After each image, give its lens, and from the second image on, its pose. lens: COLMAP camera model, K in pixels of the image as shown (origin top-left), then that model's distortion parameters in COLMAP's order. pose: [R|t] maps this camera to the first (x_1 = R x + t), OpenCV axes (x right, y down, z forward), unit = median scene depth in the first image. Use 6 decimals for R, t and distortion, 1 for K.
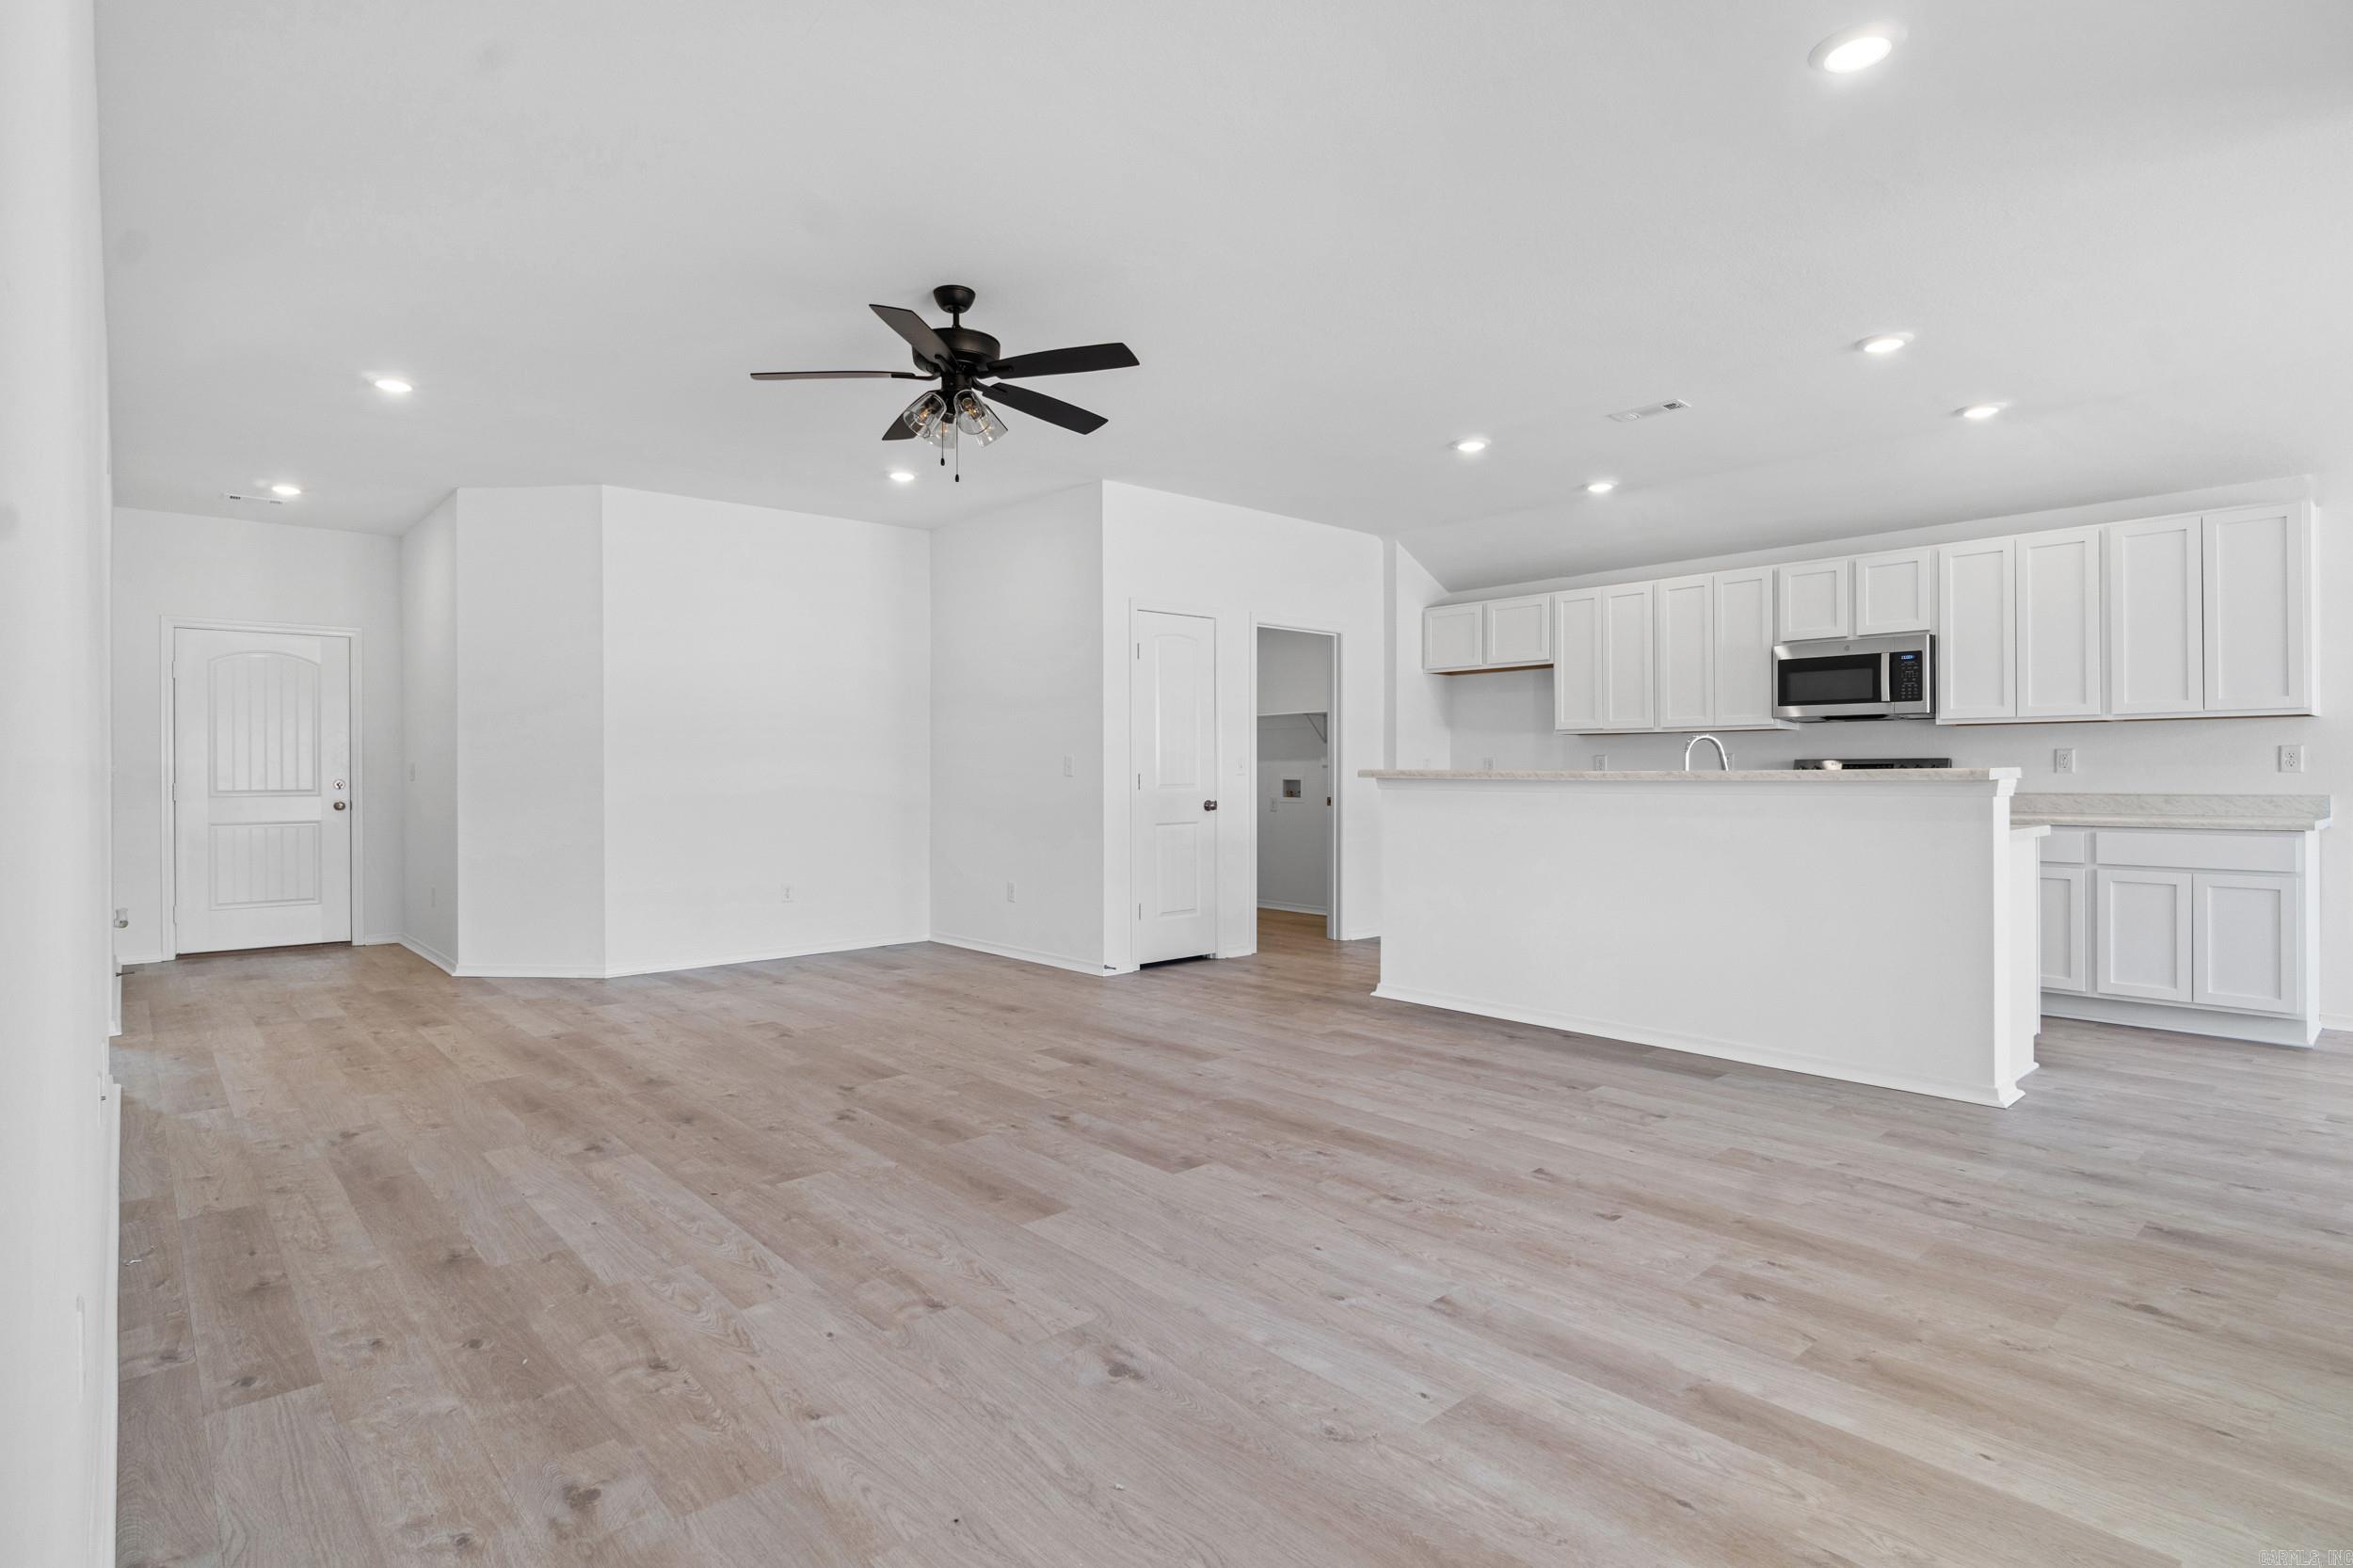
lens RADIAL K [[1190.1, 0, 1159.0], [0, 1190.1, 768.9], [0, 0, 1]] dist [-0.006690, 0.004982]
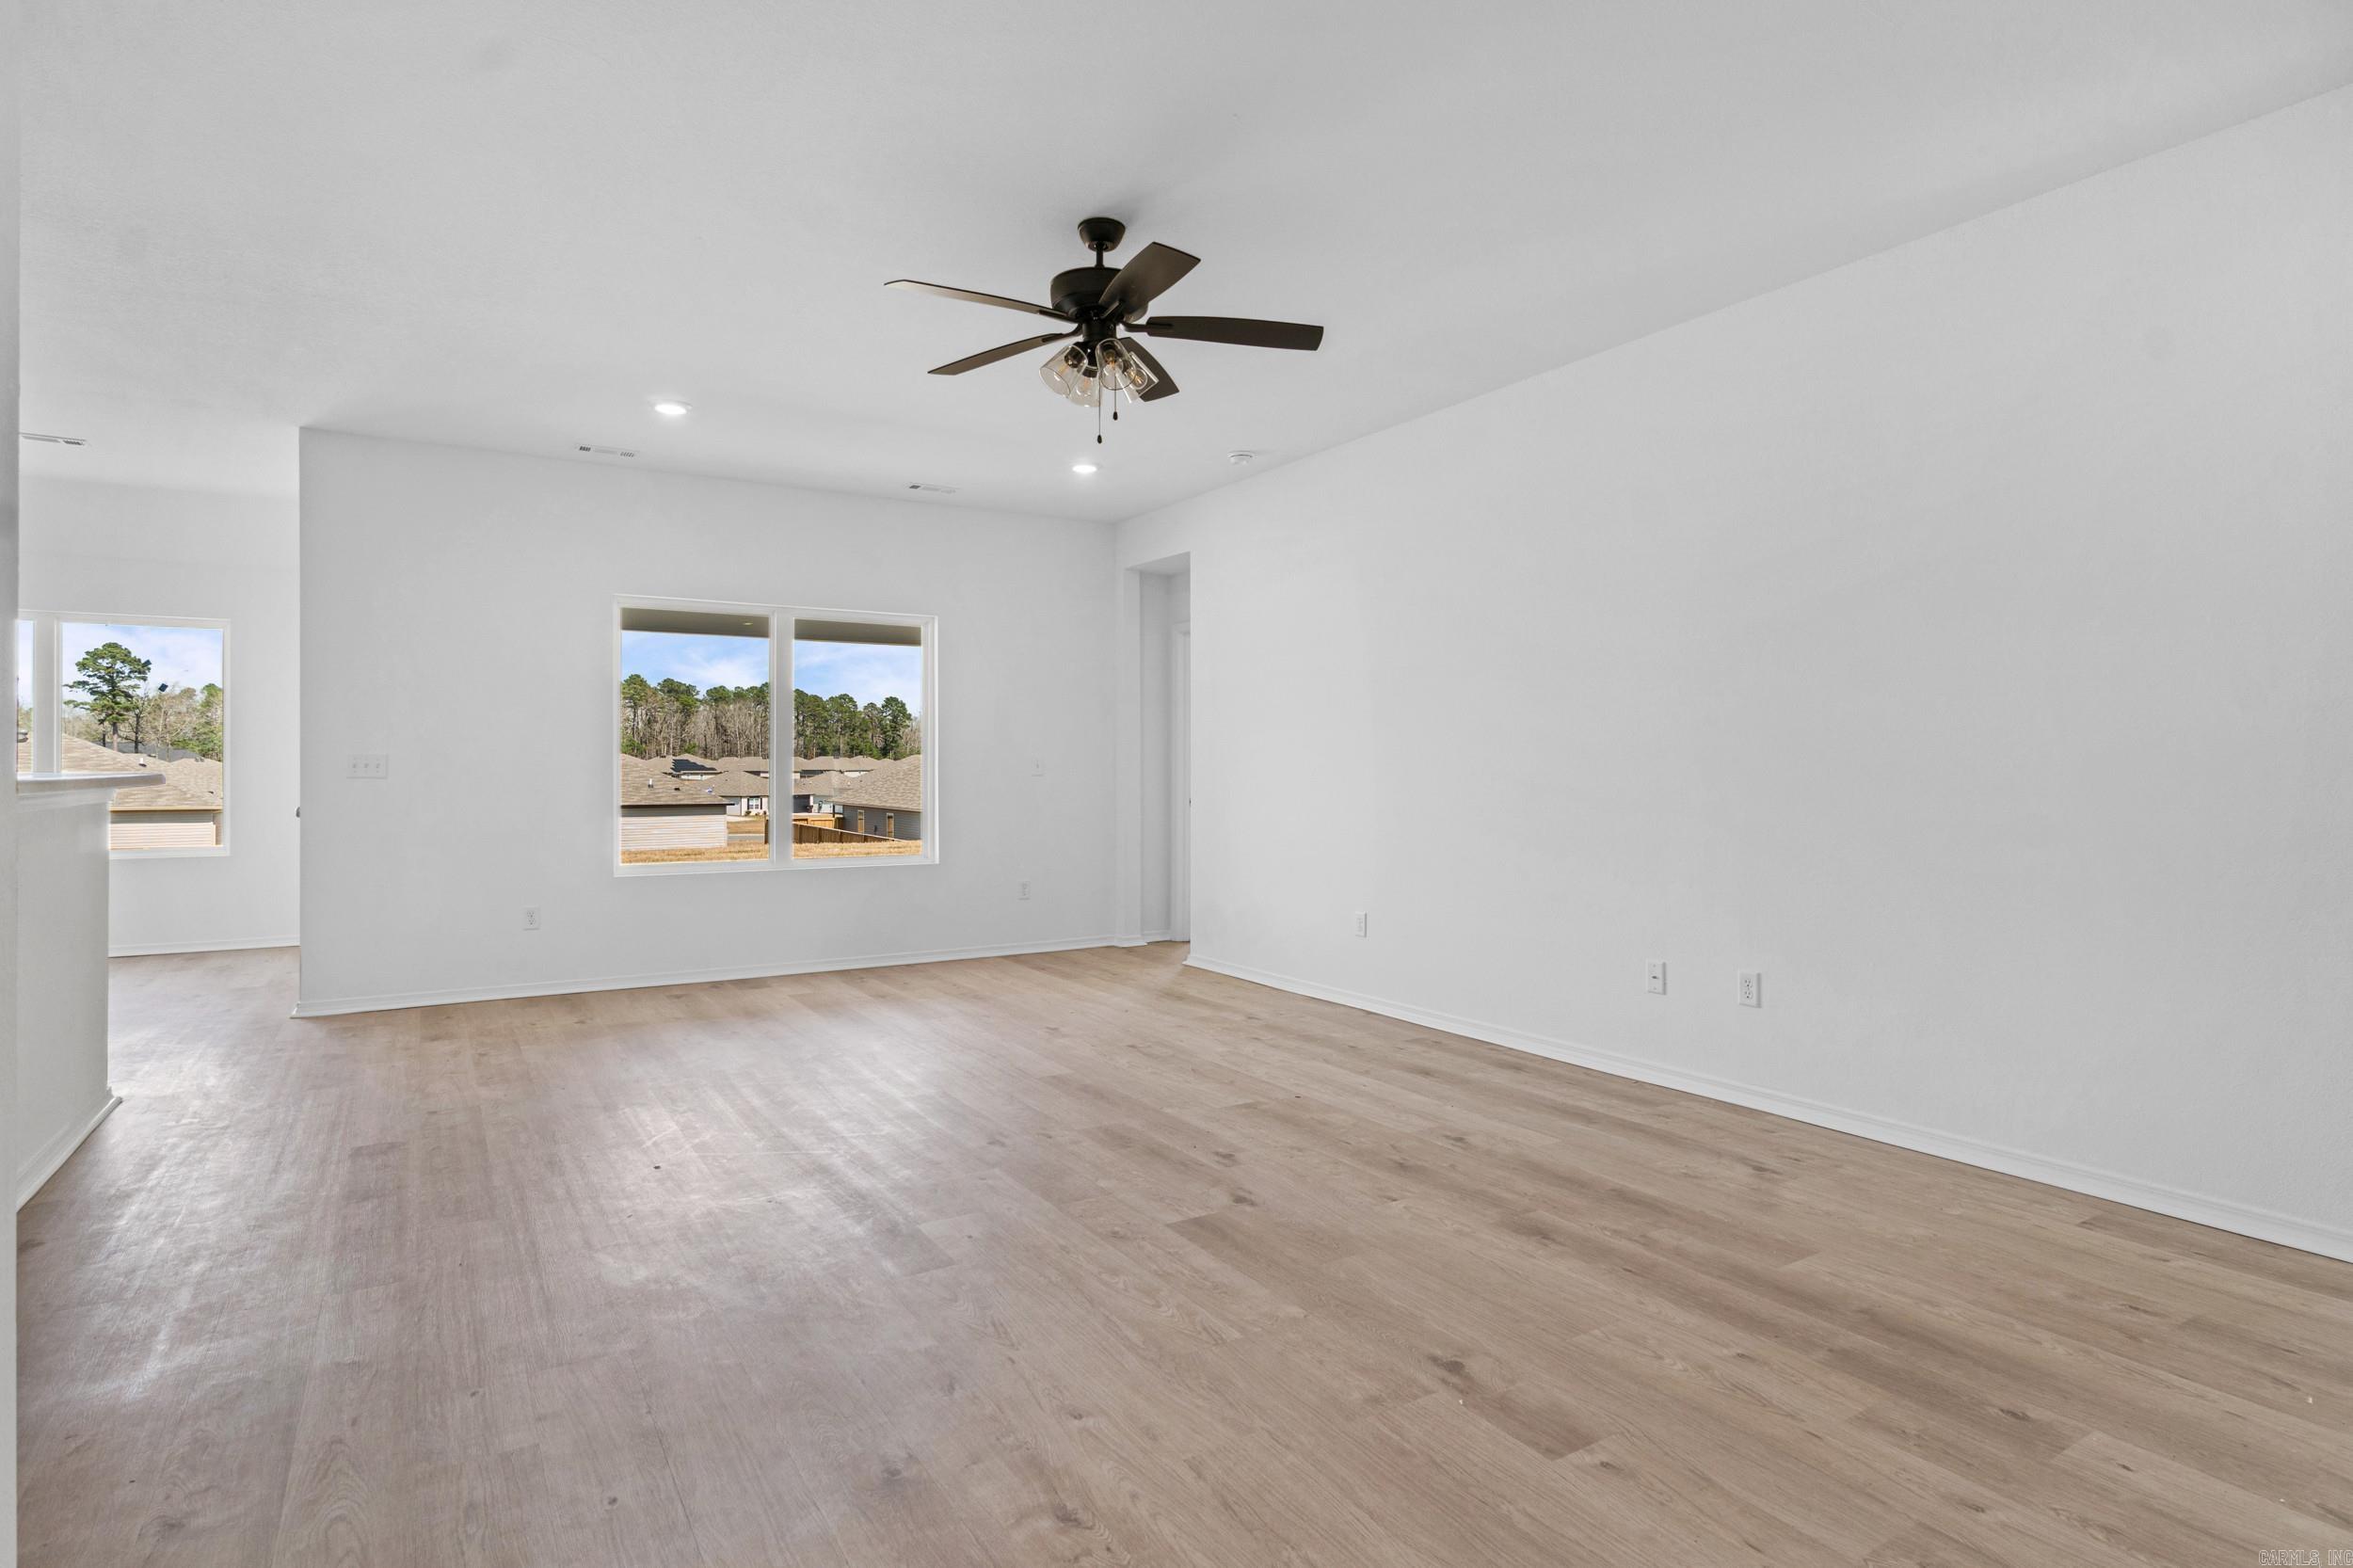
lens RADIAL K [[1190.1, 0, 1156.5], [0, 1190.1, 772.3], [0, 0, 1]] dist [-0.006690, 0.004982]
pose [[-0.984492, 0.004513, 0.175370, -0.416805], [0.005085, 0.999983, 0.002812, -0.000108], [-0.175354, 0.003660, -0.984499, 2.126322]]
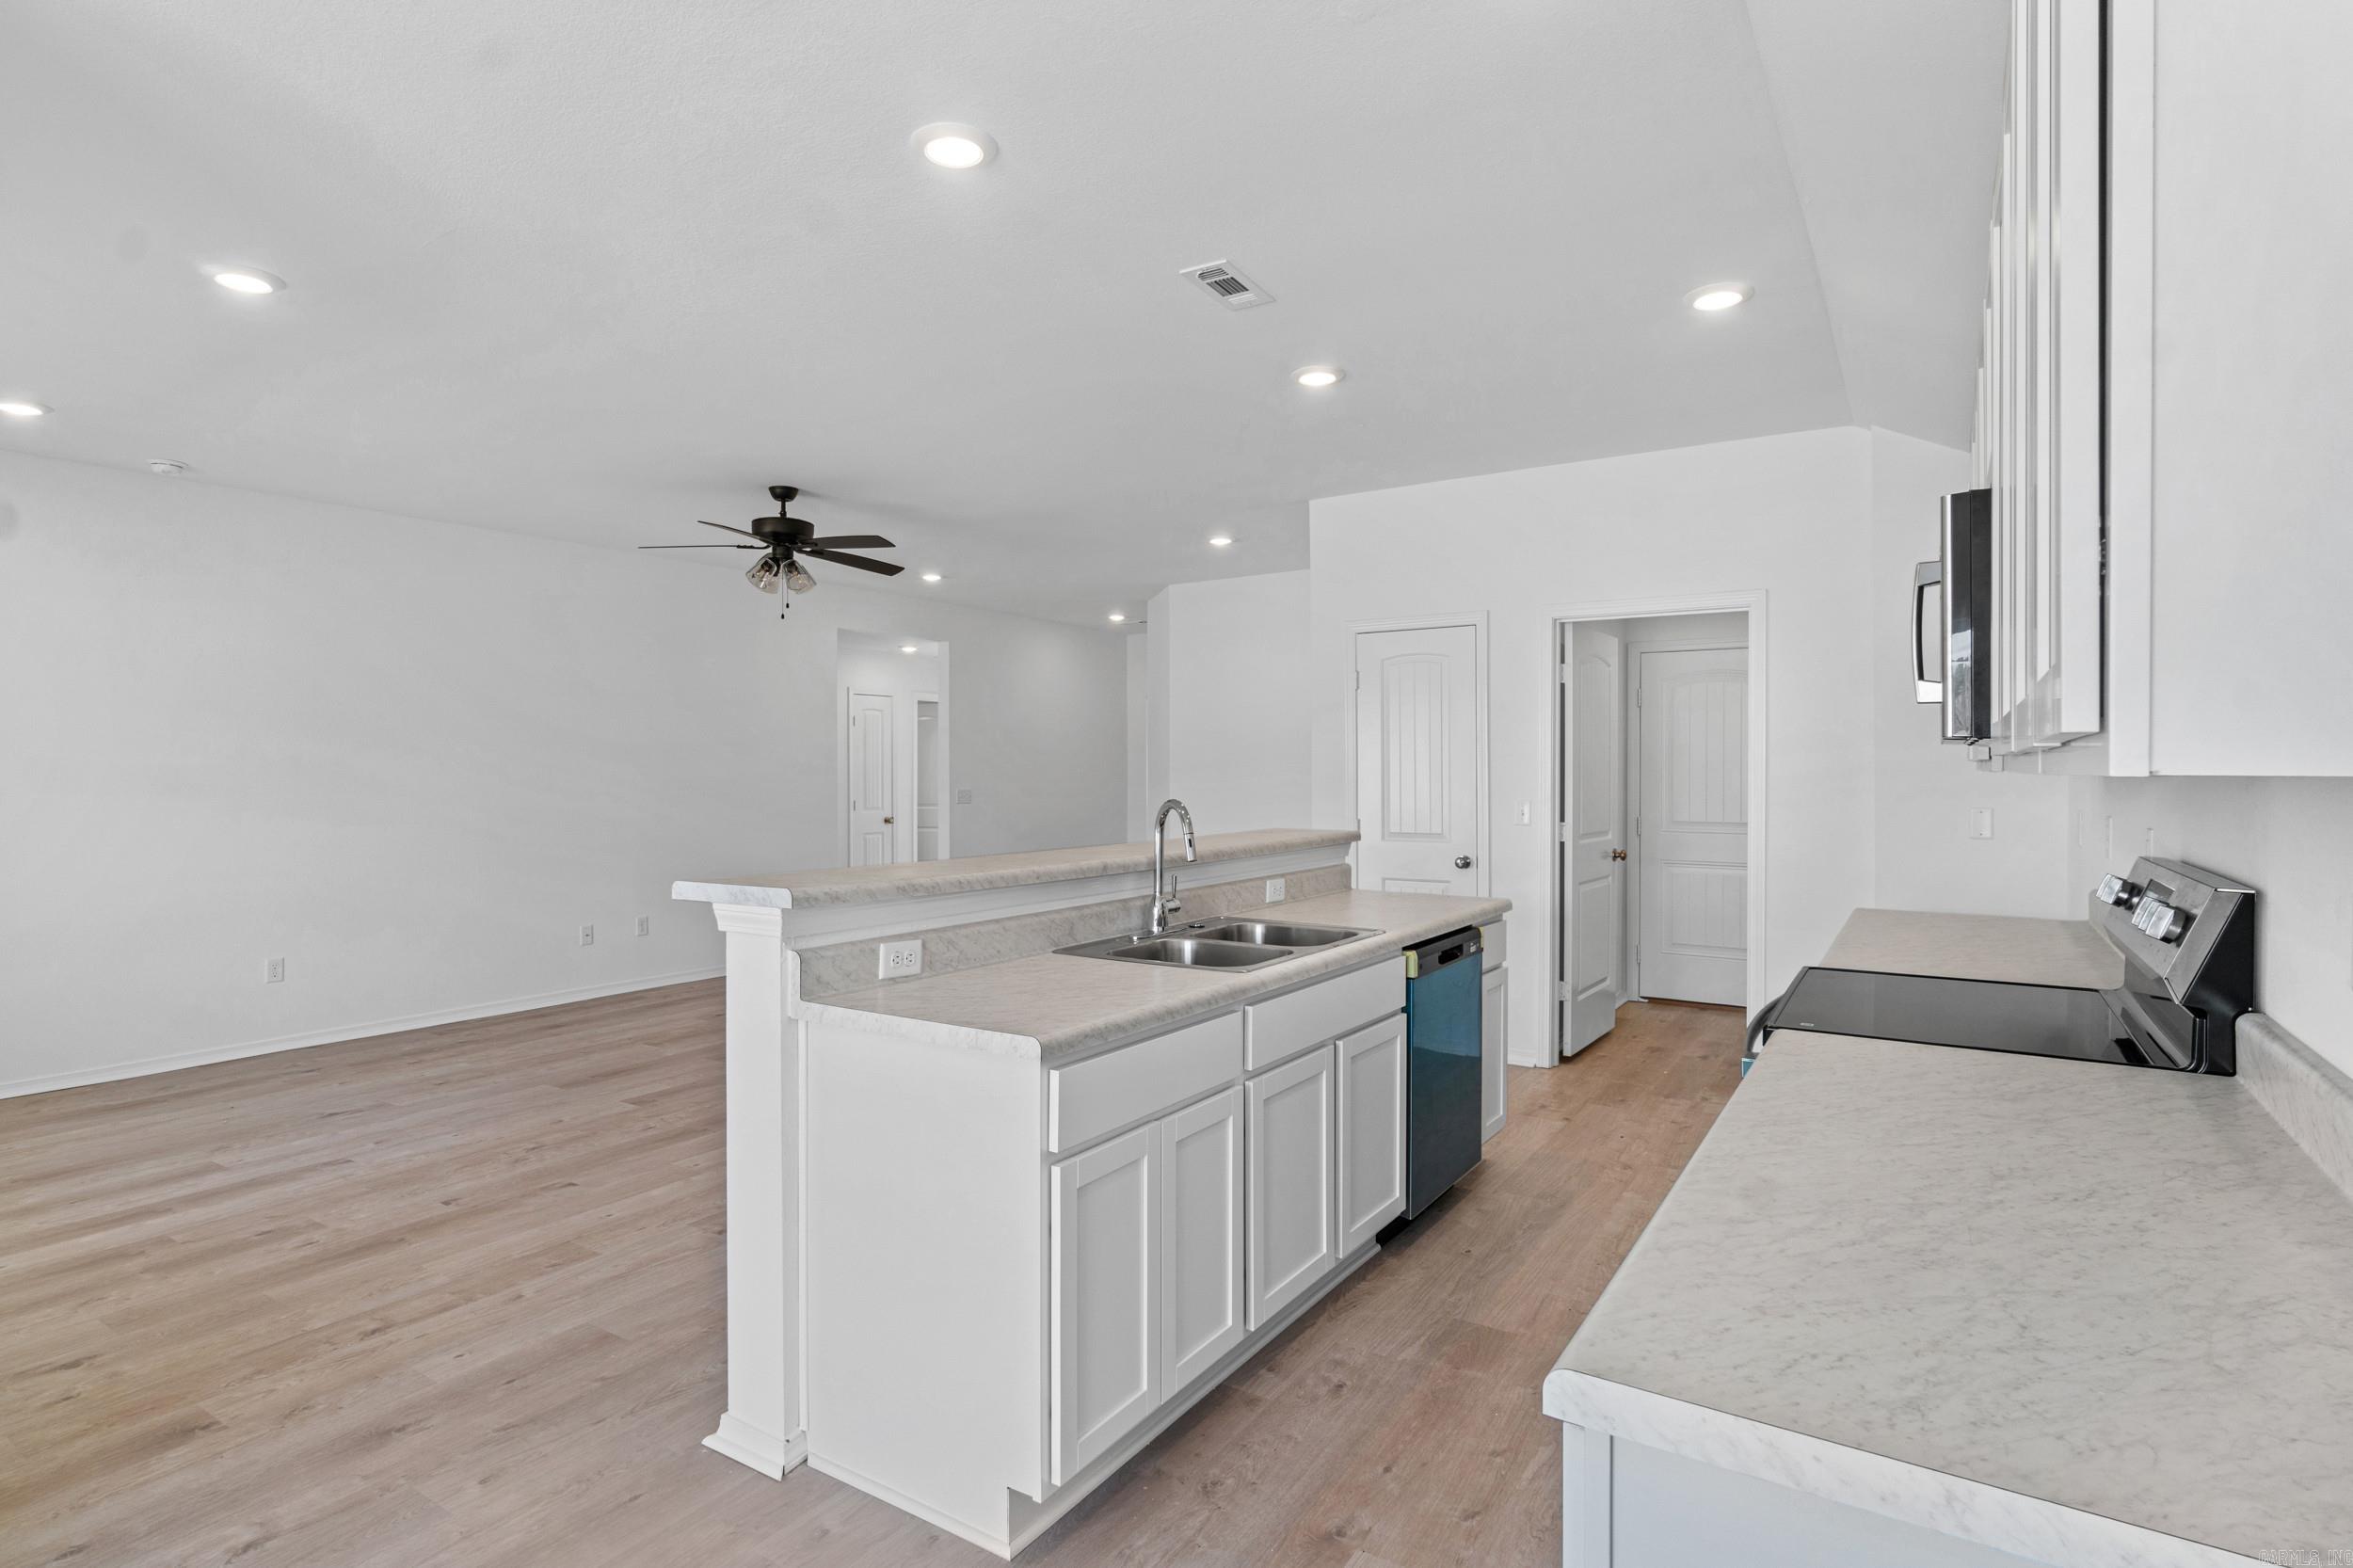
lens RADIAL K [[1190.1, 0, 1151.4], [0, 1190.1, 772.4], [0, 0, 1]] dist [-0.006690, 0.004982]
pose [[0.253653, 0.001436, -0.967294, 1.556450], [0.005787, 0.999979, 0.003002, -0.067486], [0.967278, -0.006359, 0.253639, 1.224234]]
